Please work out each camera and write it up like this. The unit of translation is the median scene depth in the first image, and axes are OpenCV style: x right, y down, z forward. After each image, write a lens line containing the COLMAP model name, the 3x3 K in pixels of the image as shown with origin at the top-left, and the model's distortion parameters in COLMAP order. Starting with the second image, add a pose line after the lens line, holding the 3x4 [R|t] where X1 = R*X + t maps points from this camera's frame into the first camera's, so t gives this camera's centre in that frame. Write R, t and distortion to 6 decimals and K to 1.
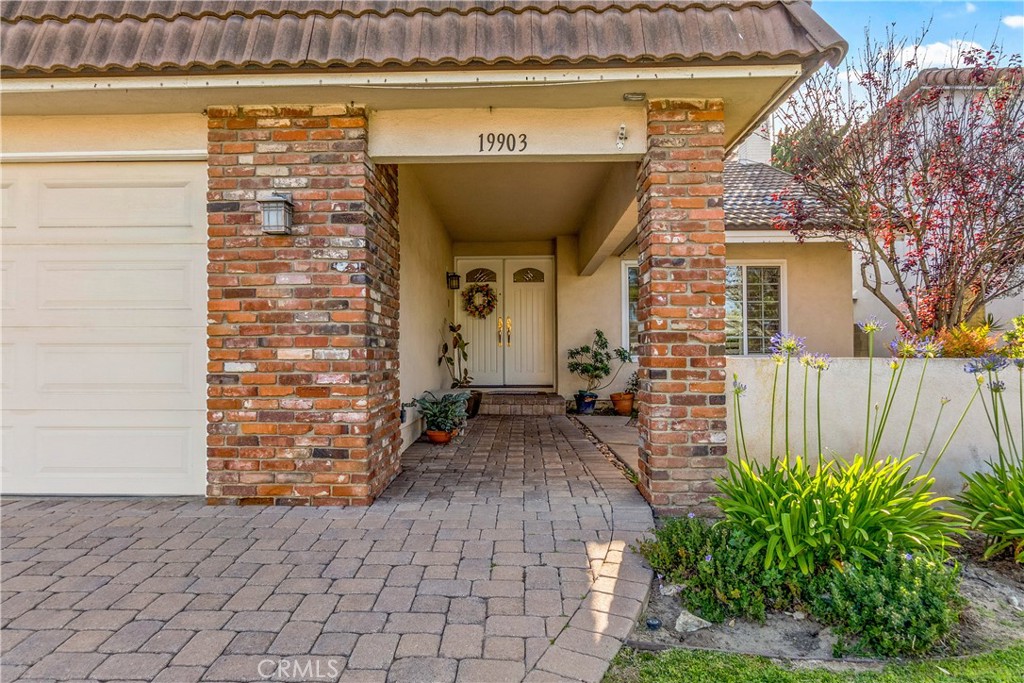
lens RADIAL K [[619.3, 0, 510.0], [0, 619.3, 344.4], [0, 0, 1]] dist [-0.001493, -0.000058]
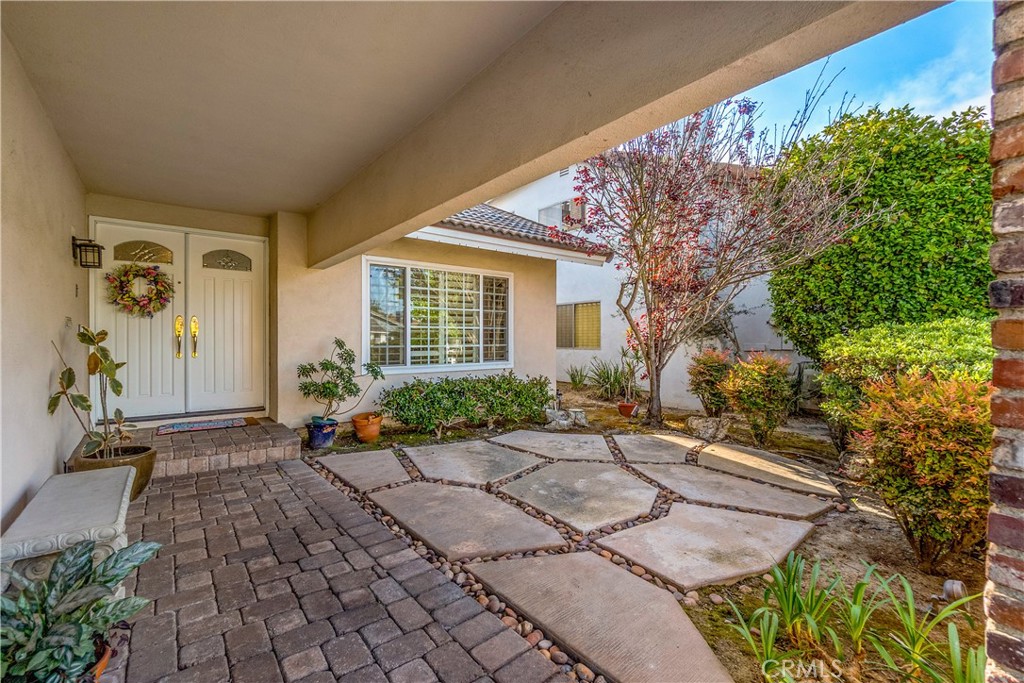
lens RADIAL K [[442.5, 0, 511.8], [0, 442.5, 340.2], [0, 0, 1]] dist [-0.006509, -0.000073]
pose [[0.775328, 0.002841, 0.631553, -0.041064], [-0.017865, 0.999688, 0.017434, -0.033816], [-0.631306, -0.024800, 0.775137, 0.404811]]
